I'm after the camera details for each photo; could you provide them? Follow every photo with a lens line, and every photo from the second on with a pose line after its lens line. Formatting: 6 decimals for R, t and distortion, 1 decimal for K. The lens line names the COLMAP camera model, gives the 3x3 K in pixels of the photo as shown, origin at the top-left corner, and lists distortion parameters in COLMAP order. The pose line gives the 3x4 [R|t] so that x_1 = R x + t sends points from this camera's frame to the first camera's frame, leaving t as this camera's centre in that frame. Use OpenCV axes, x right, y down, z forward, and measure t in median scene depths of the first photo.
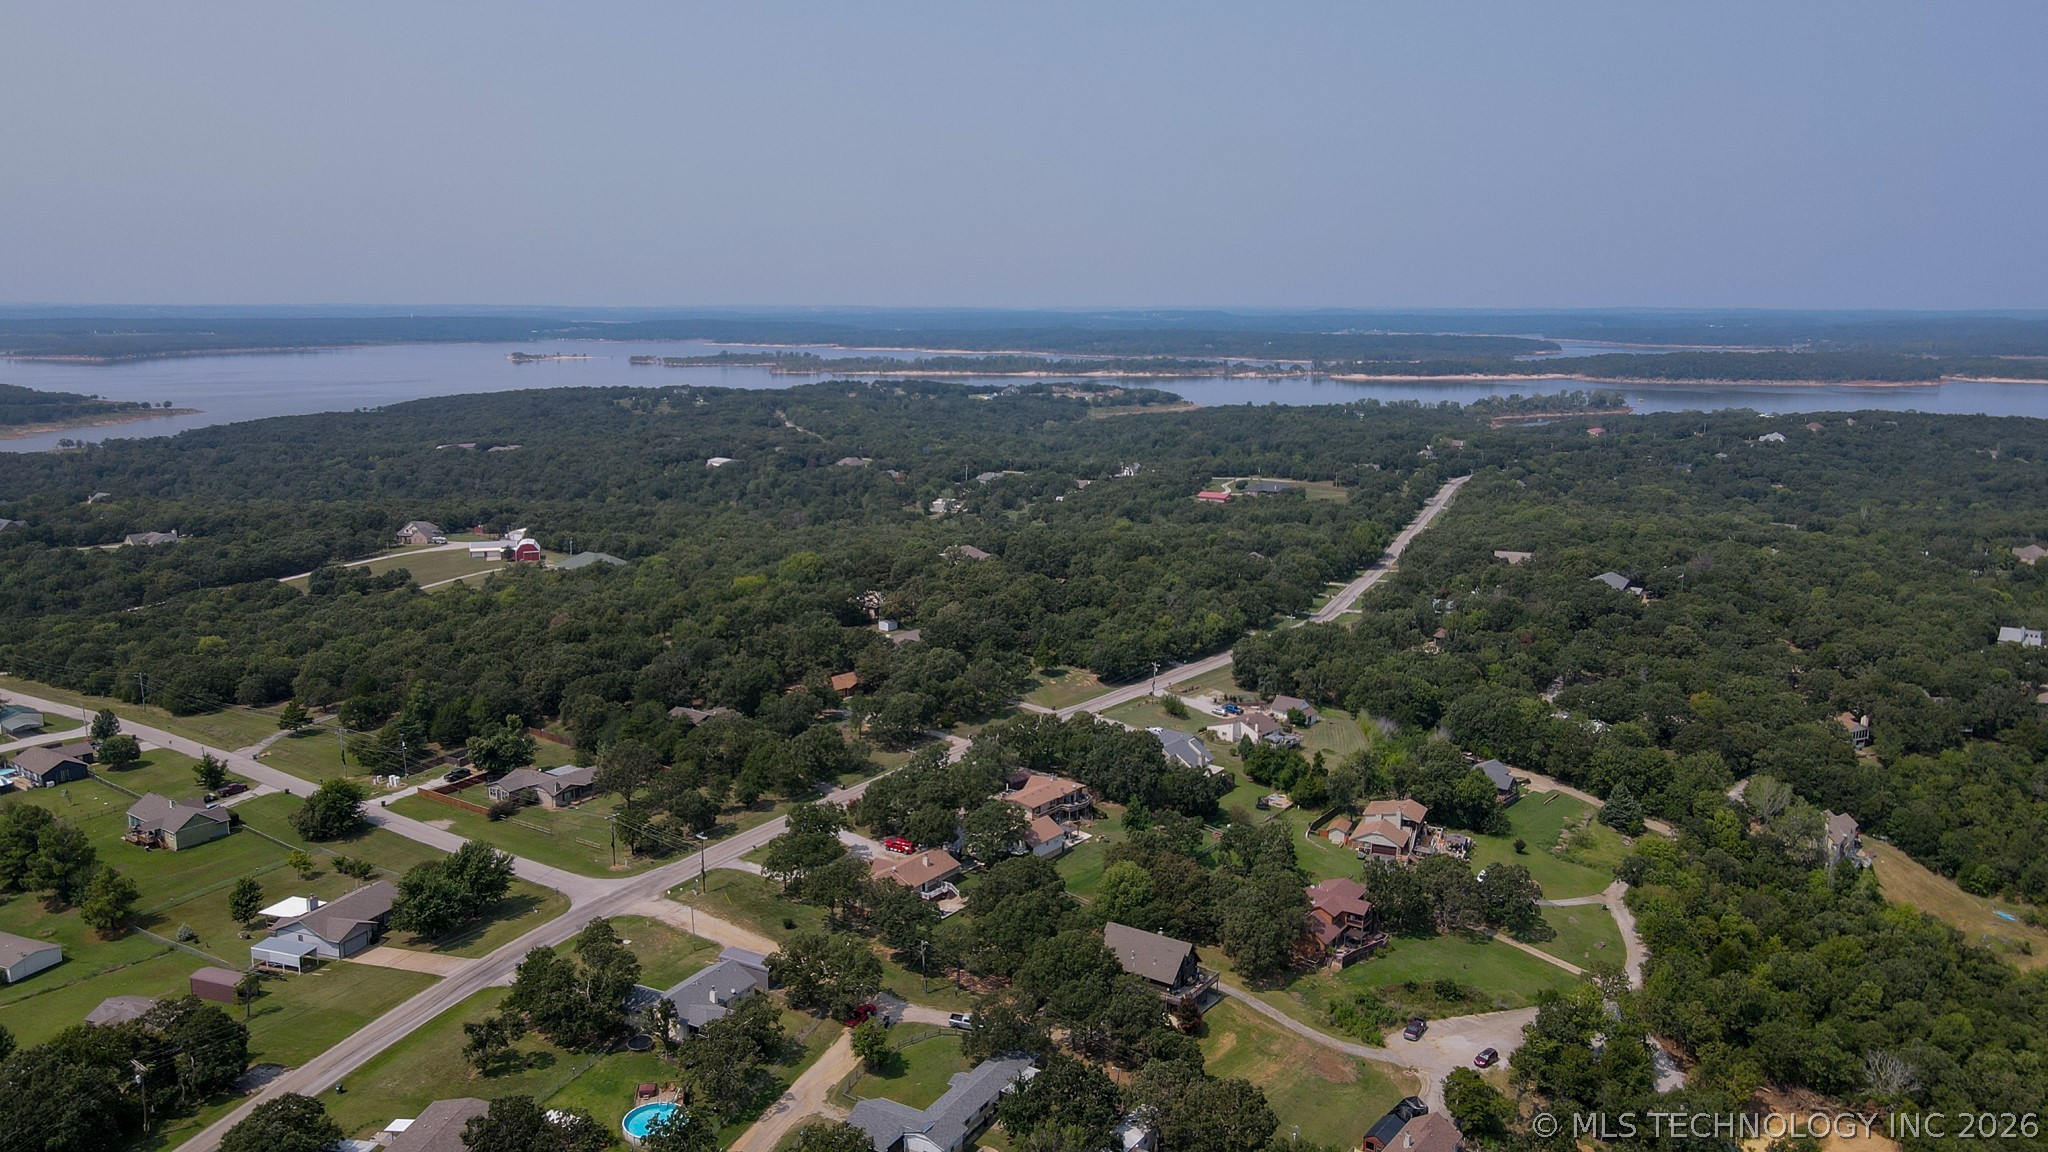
lens RADIAL K [[1519.0, 0, 1013.7], [0, 1519.0, 571.3], [0, 0, 1]] dist [-0.005085, 0.031559]
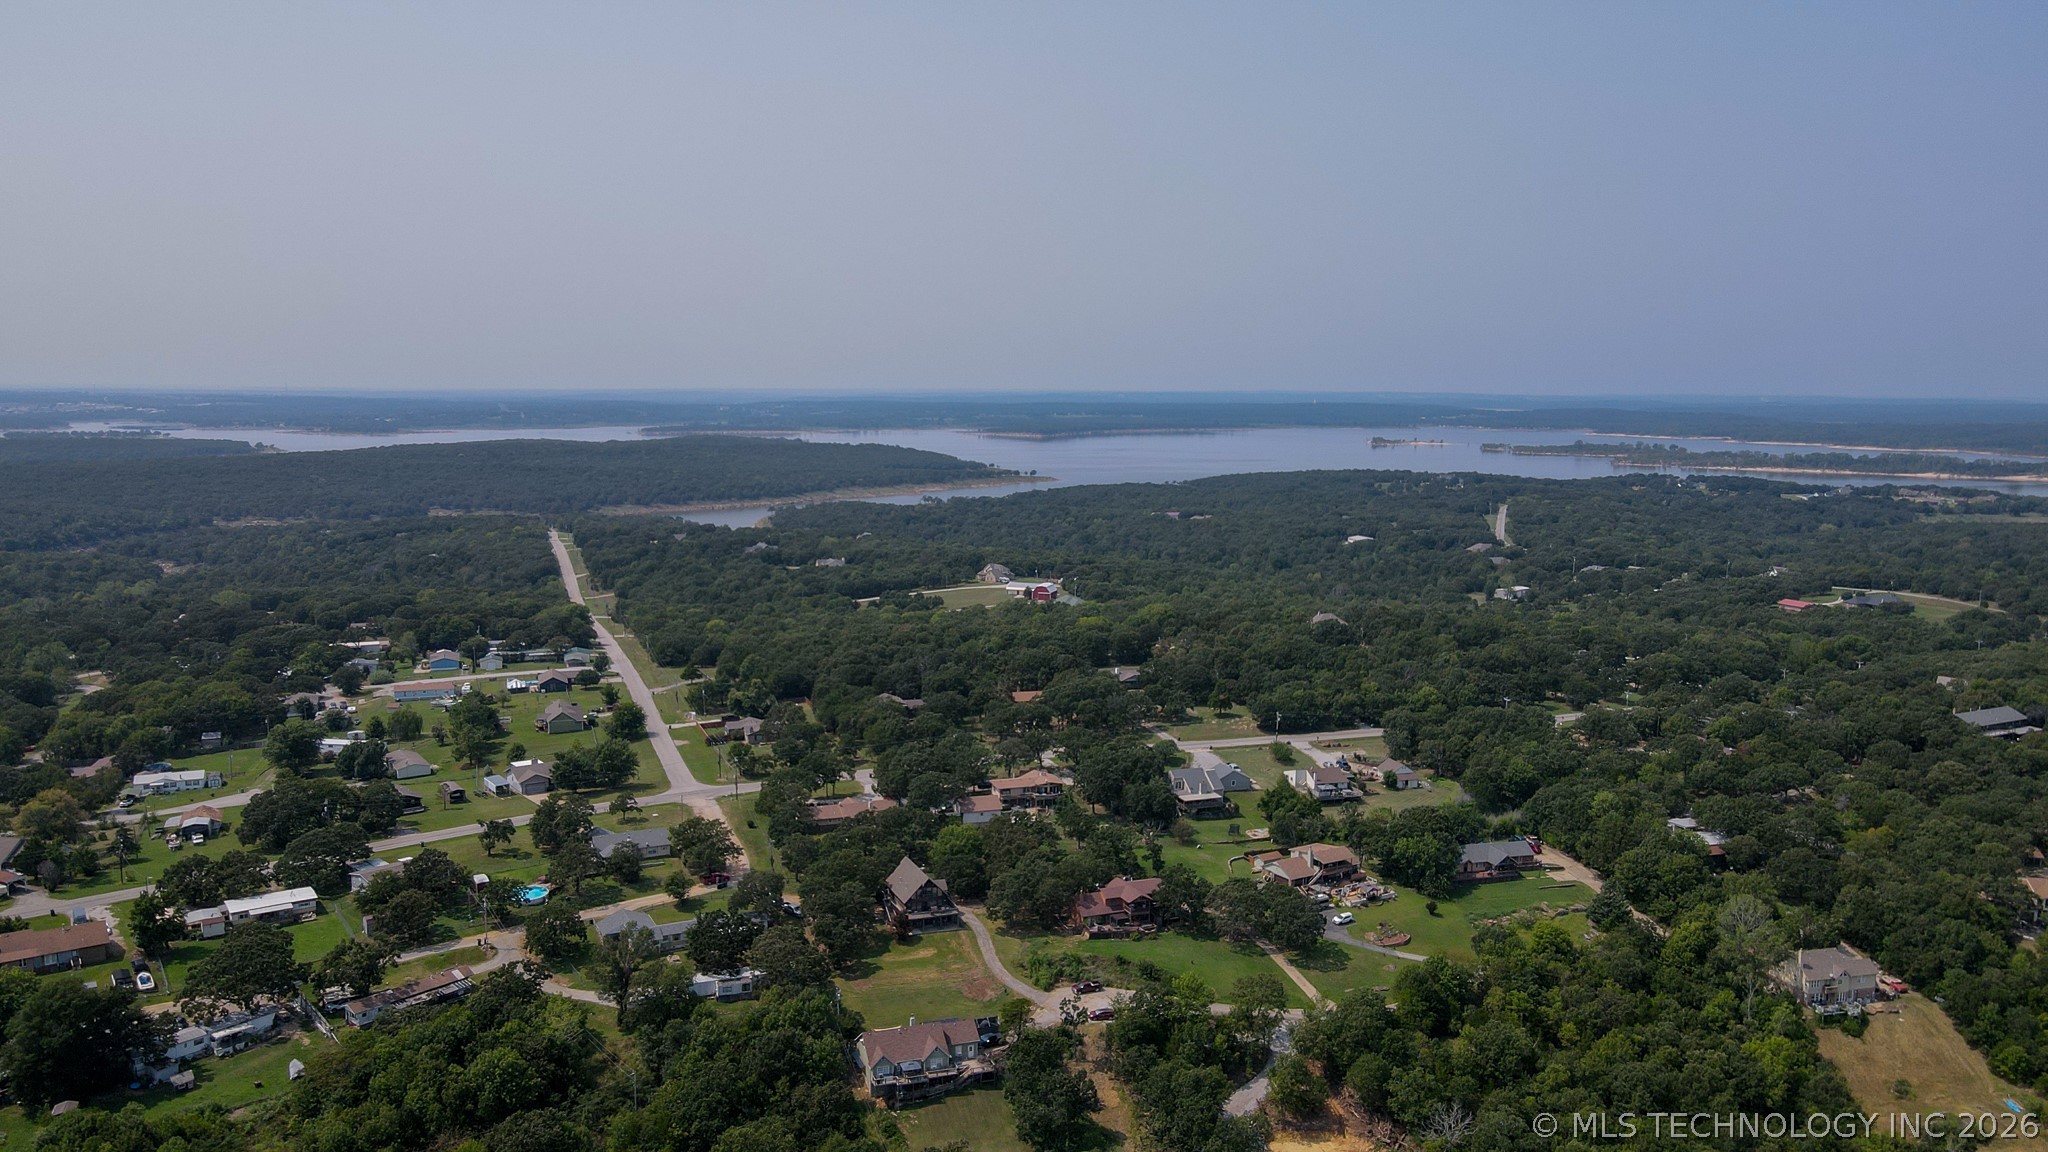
lens RADIAL K [[1519.0, 0, 1019.0], [0, 1519.0, 573.9], [0, 0, 1]] dist [-0.005085, 0.031559]
pose [[0.830025, 0.072082, -0.553048, 0.131823], [-0.102575, 0.994428, -0.024337, 0.001472], [0.548212, 0.076929, 0.832794, -0.008766]]
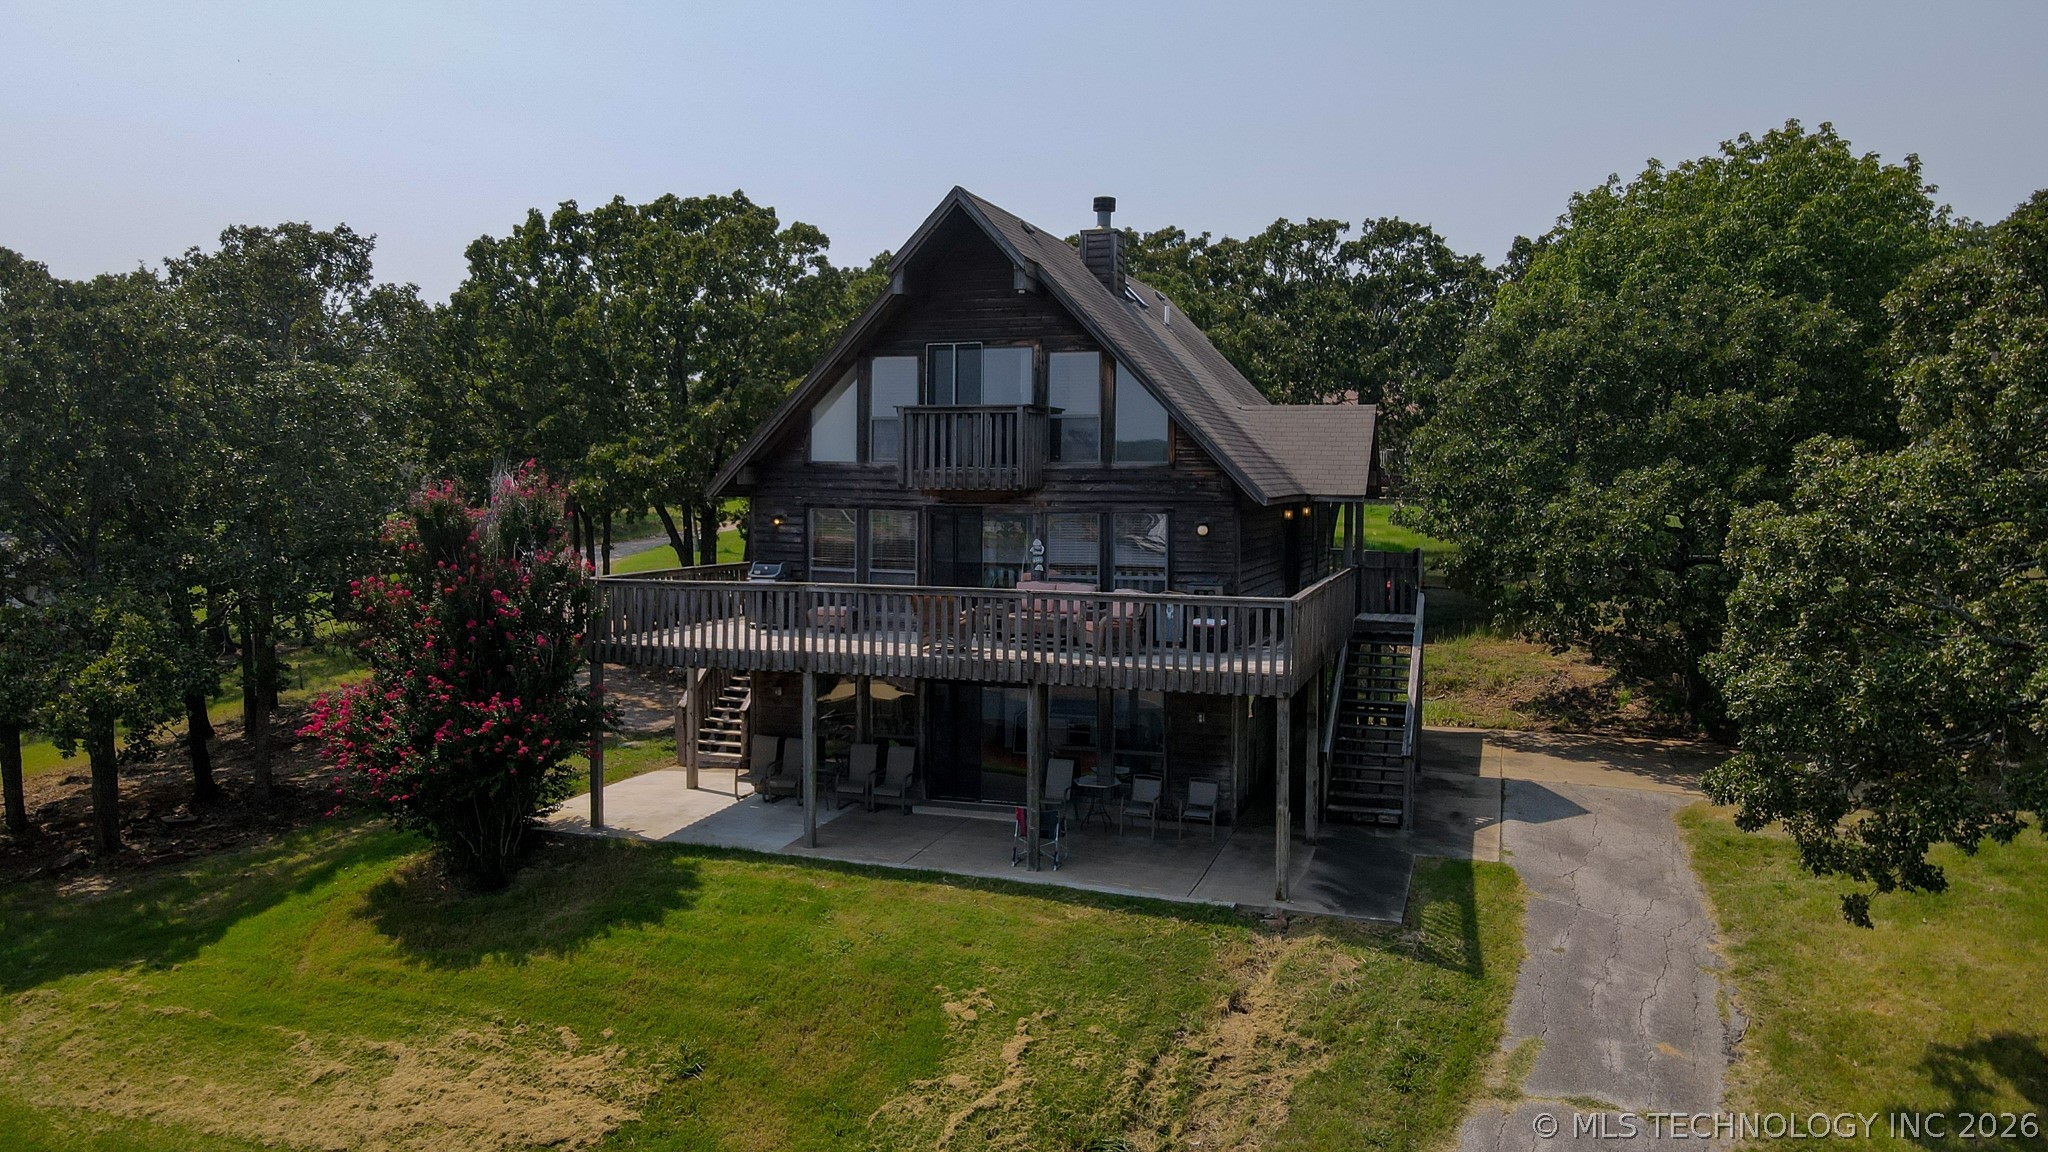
lens RADIAL K [[1519.0, 0, 1007.8], [0, 1519.0, 571.3], [0, 0, 1]] dist [-0.005085, 0.031559]
pose [[0.269306, 0.053611, -0.961561, 0.032800], [-0.171952, 0.985082, 0.006764, 0.040321], [0.947579, 0.163521, 0.274507, 0.146686]]
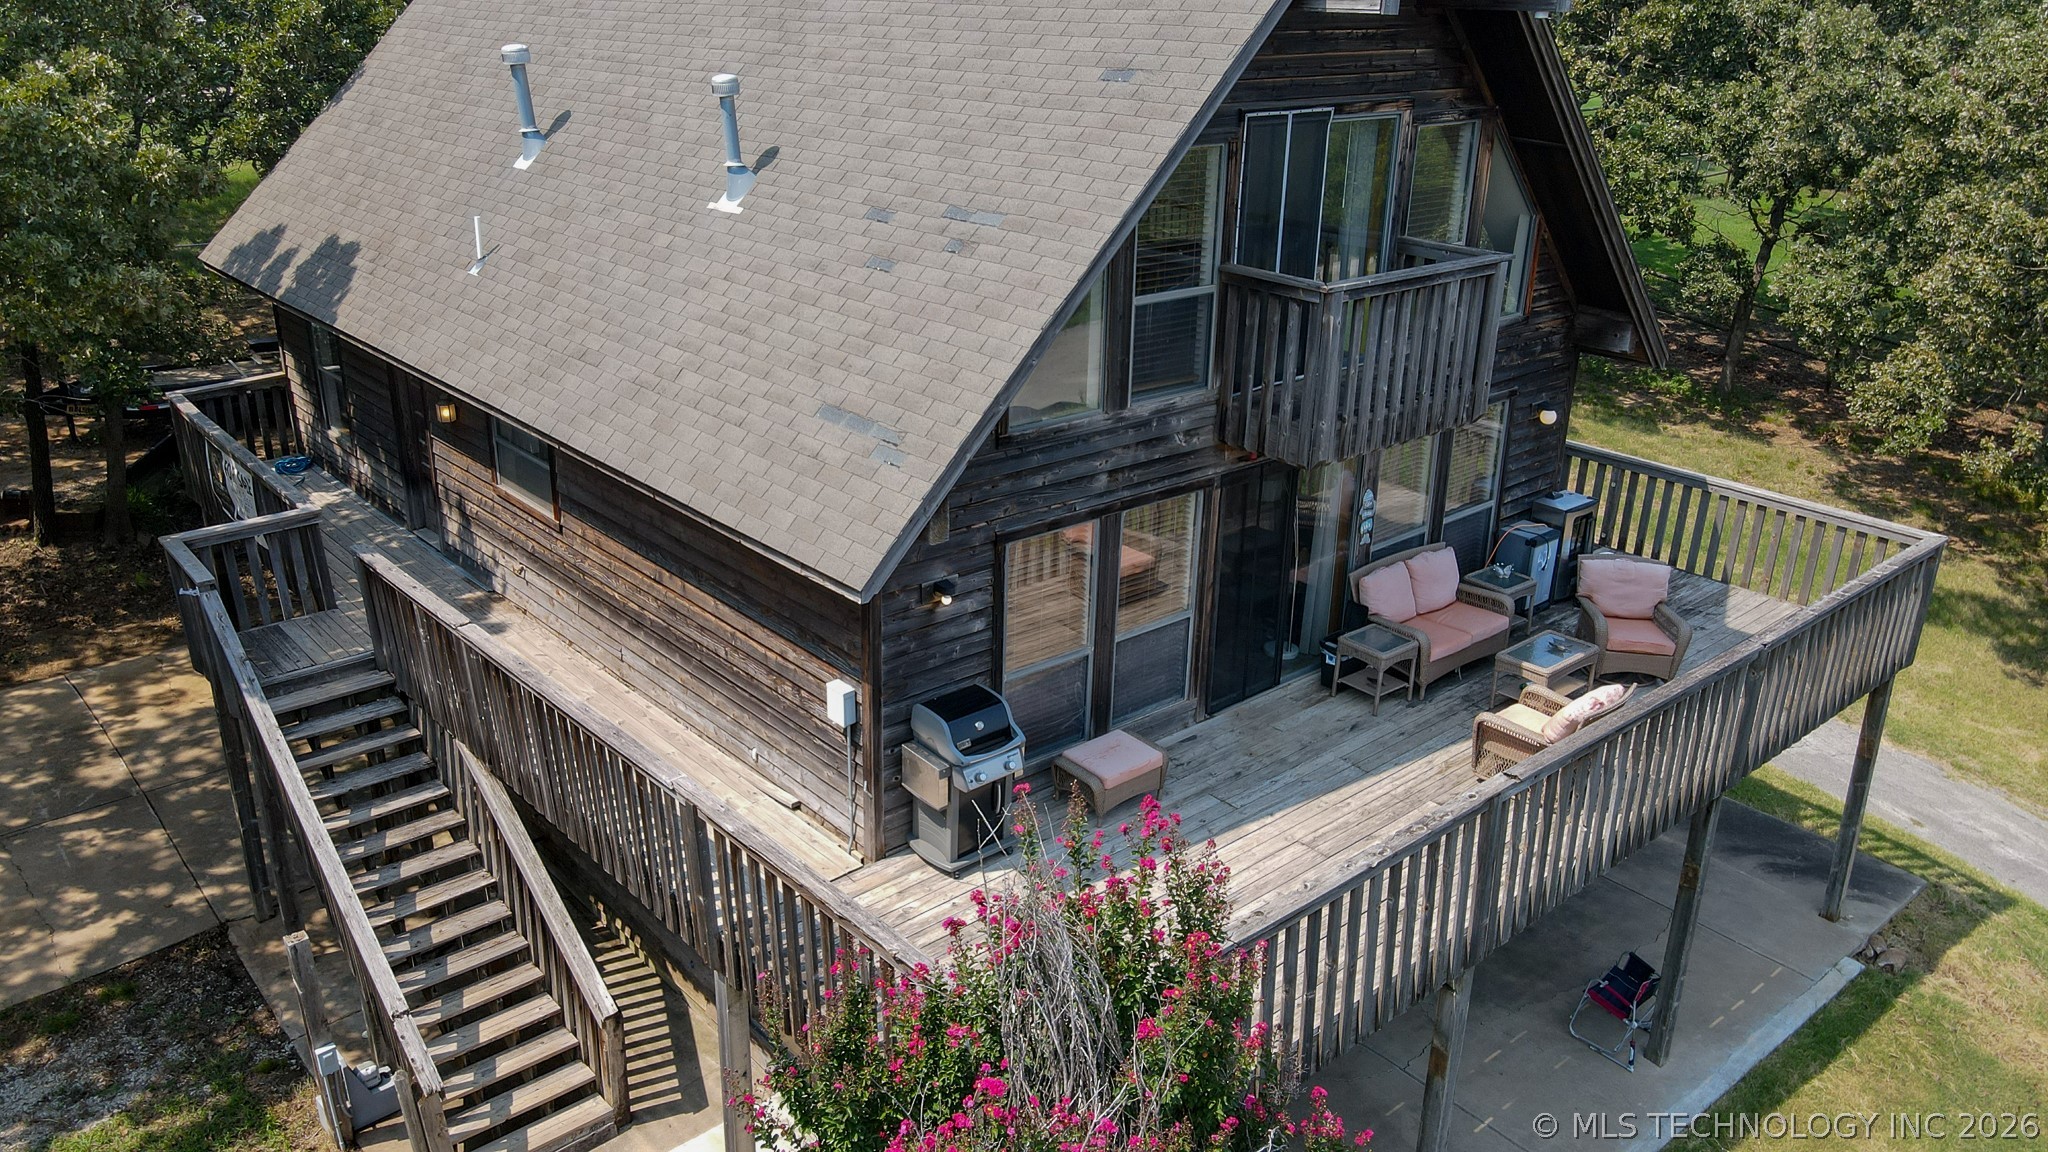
lens RADIAL K [[1519.0, 0, 1015.2], [0, 1519.0, 558.4], [0, 0, 1]] dist [-0.005085, 0.031559]
pose [[0.966878, 0.099589, -0.235009, 0.017336], [-0.053264, 0.979194, 0.195811, 0.038836], [0.249620, -0.176808, 0.952066, 0.142609]]
